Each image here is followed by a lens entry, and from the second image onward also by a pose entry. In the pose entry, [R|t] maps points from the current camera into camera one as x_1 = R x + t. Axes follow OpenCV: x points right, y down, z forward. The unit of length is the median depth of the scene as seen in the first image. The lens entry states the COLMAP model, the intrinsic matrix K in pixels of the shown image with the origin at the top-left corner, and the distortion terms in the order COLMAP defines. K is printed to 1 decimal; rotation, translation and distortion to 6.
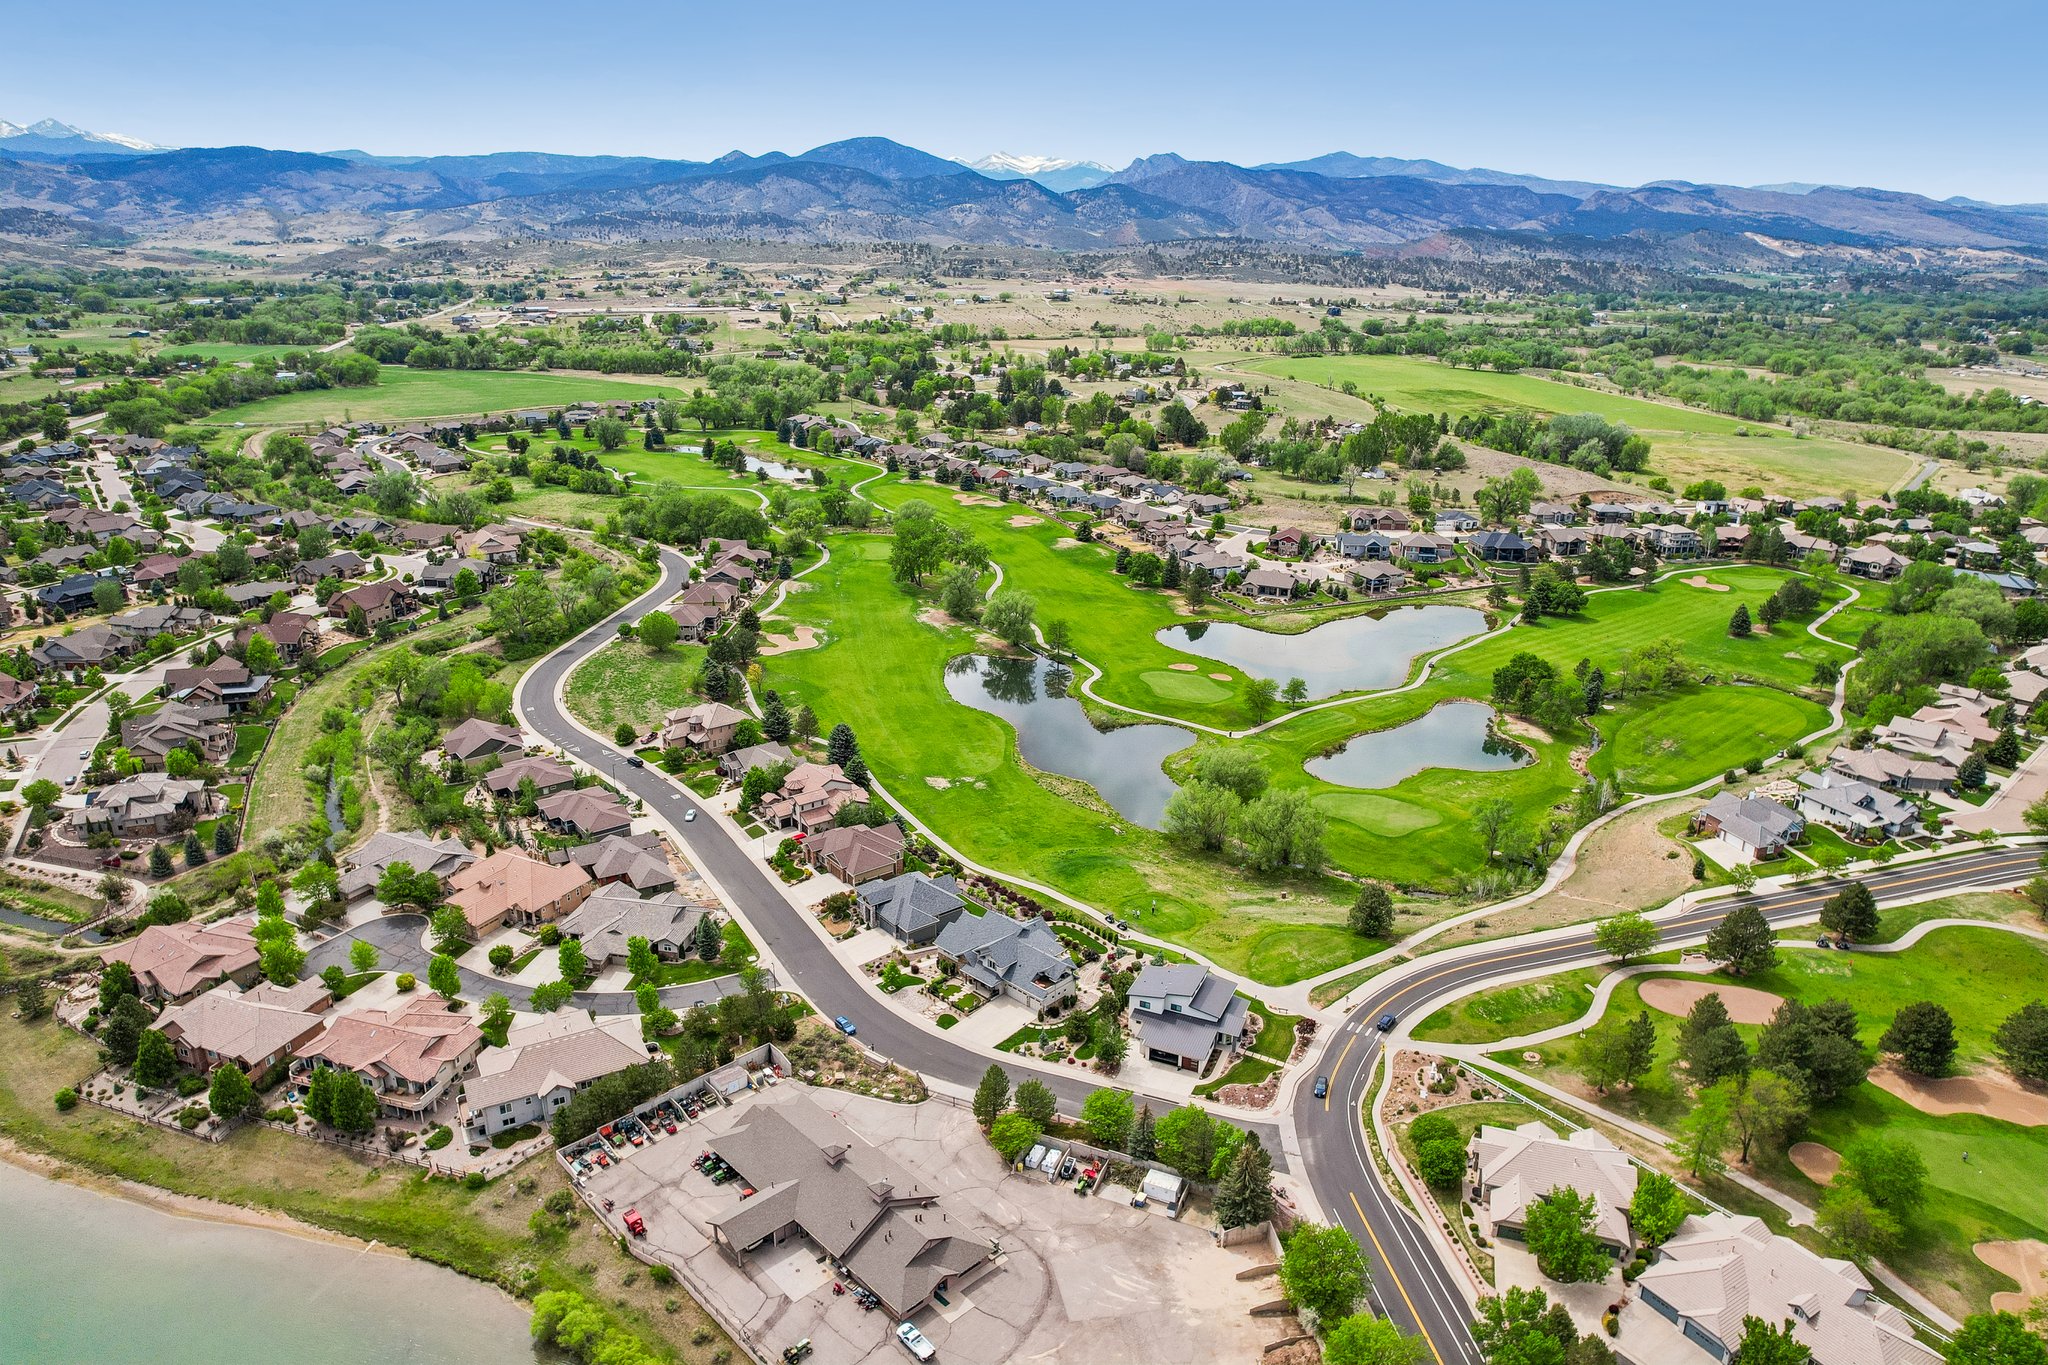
lens RADIAL K [[1309.5, 0, 1026.0], [0, 1309.5, 688.0], [0, 0, 1]] dist [-0.076061, 0.066620]
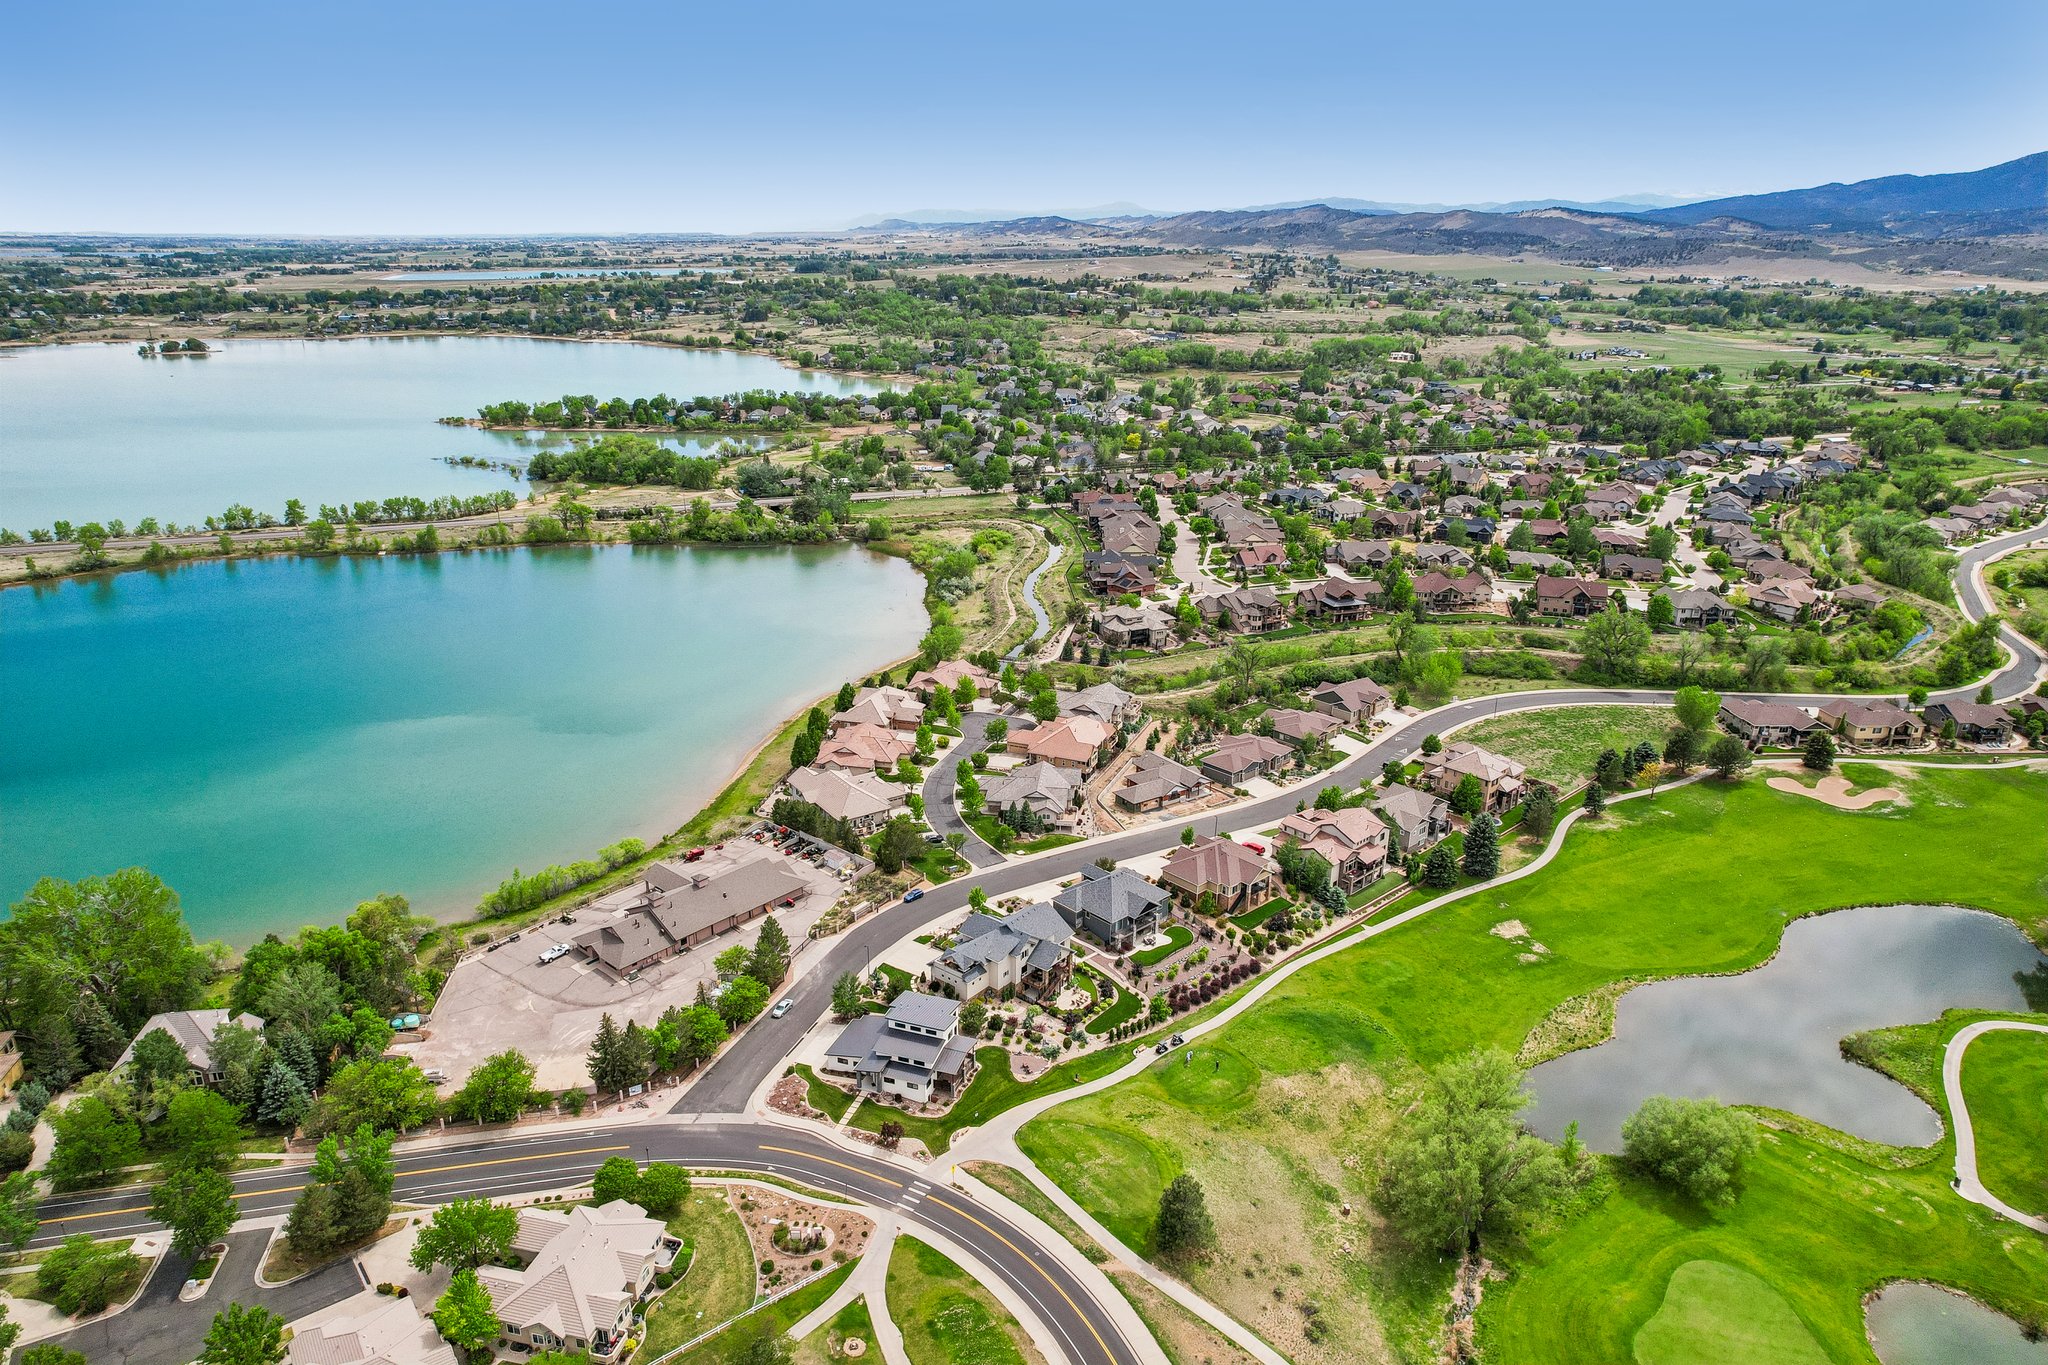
lens RADIAL K [[1309.5, 0, 1026.0], [0, 1309.5, 688.0], [0, 0, 1]] dist [-0.076061, 0.066620]
pose [[0.090511, 0.321825, -0.942463, 0.881834], [-0.336938, 0.900435, 0.275115, -0.258706], [0.937166, 0.292651, 0.189935, 0.768921]]
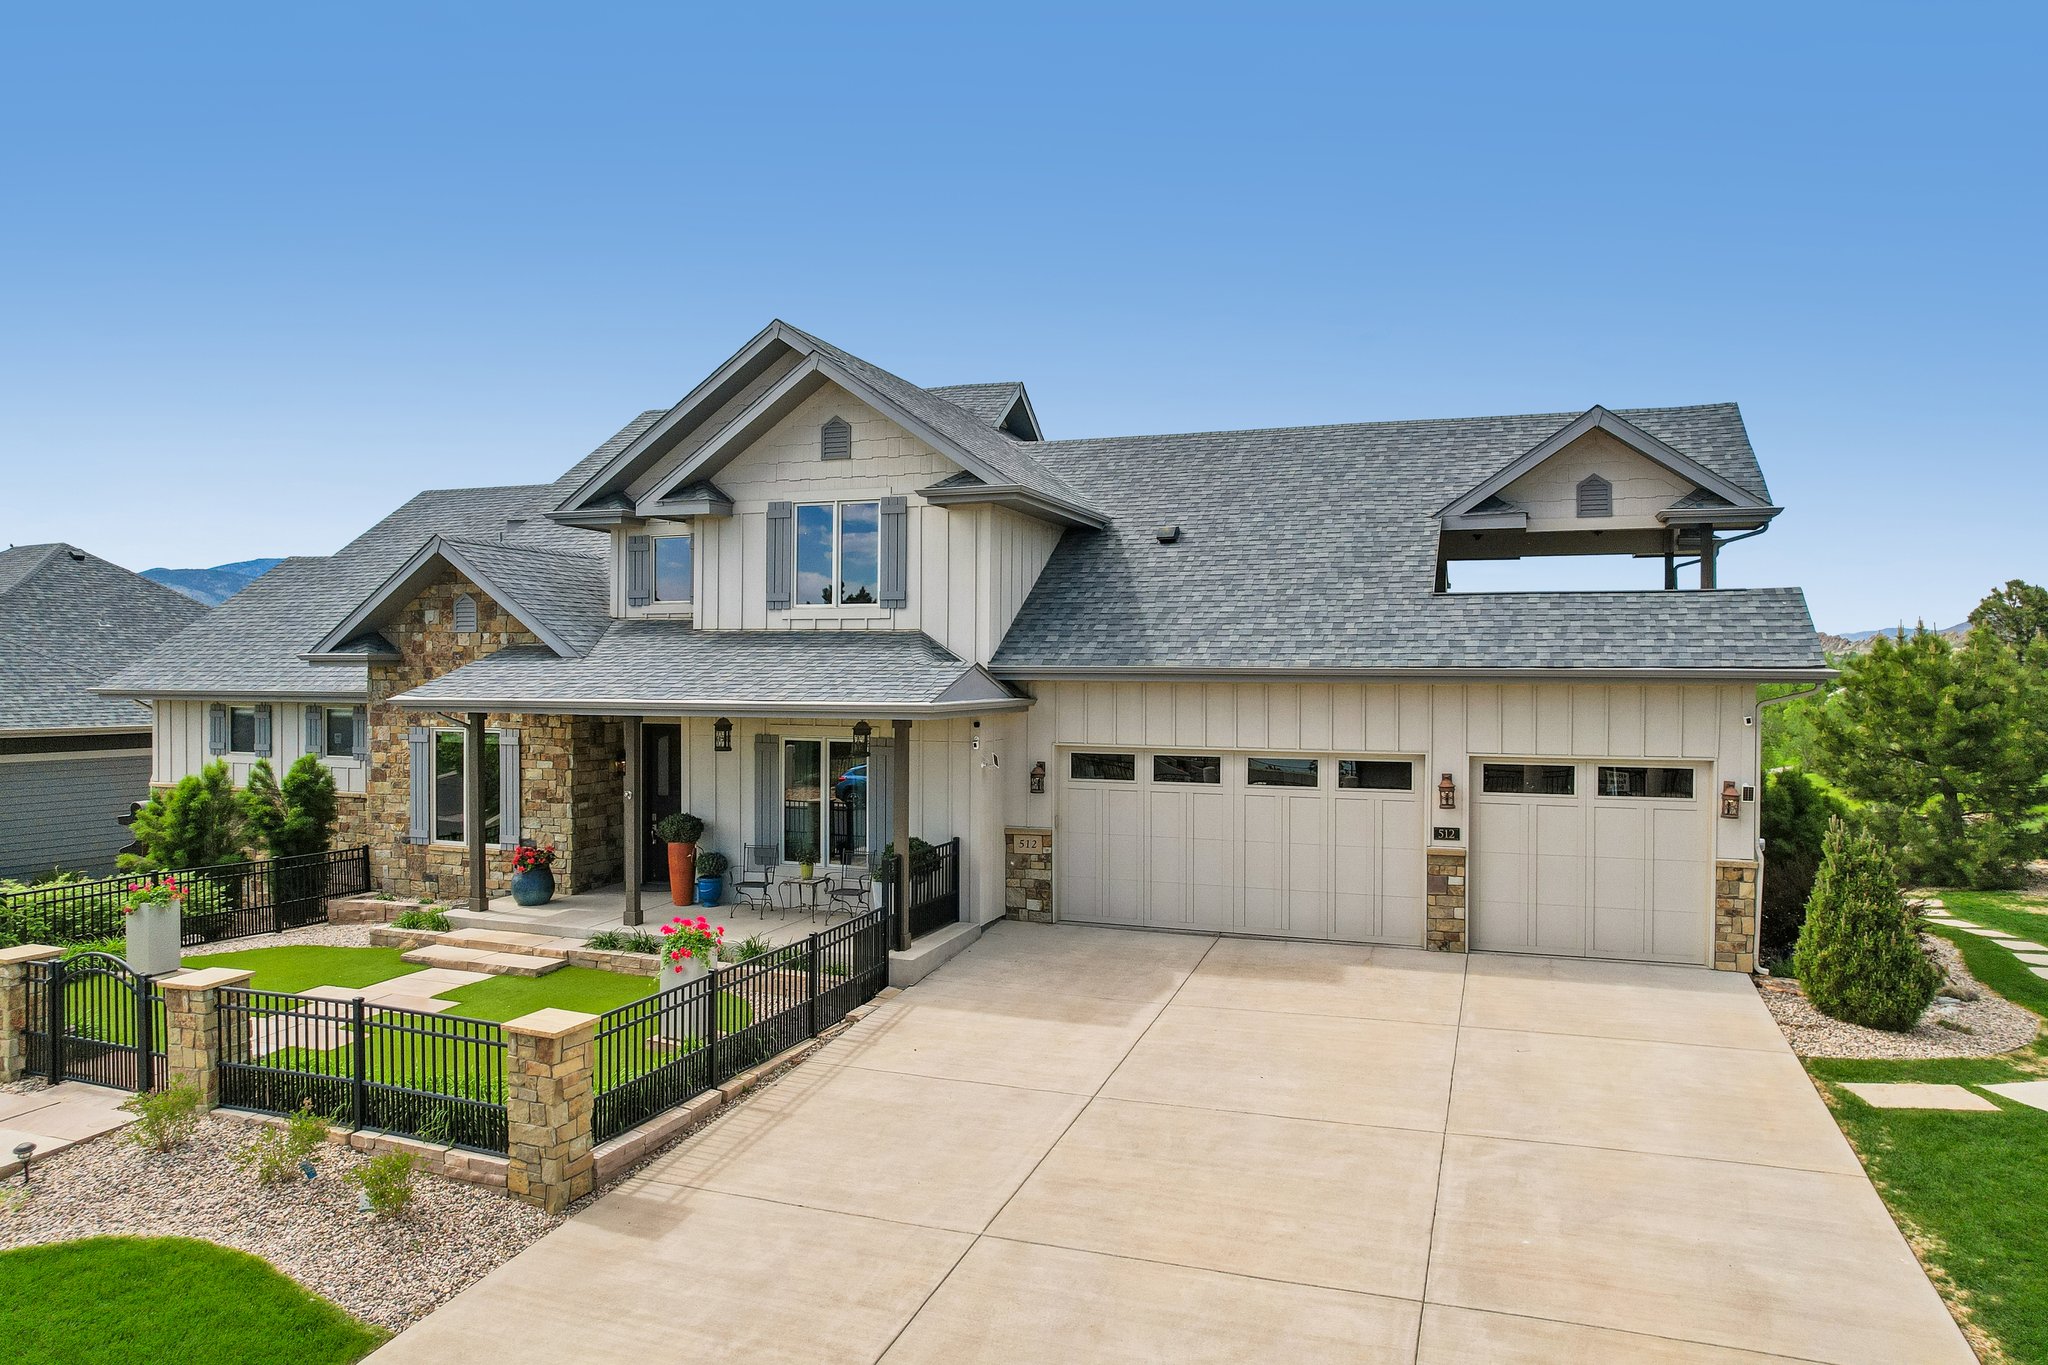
lens RADIAL K [[1309.5, 0, 1026.0], [0, 1309.5, 688.0], [0, 0, 1]] dist [-0.076061, 0.066620]
pose [[0.916239, -0.013071, 0.400420, -0.046314], [0.138500, 0.948179, -0.285963, 0.238977], [-0.375931, 0.317469, 0.870568, 0.908993]]
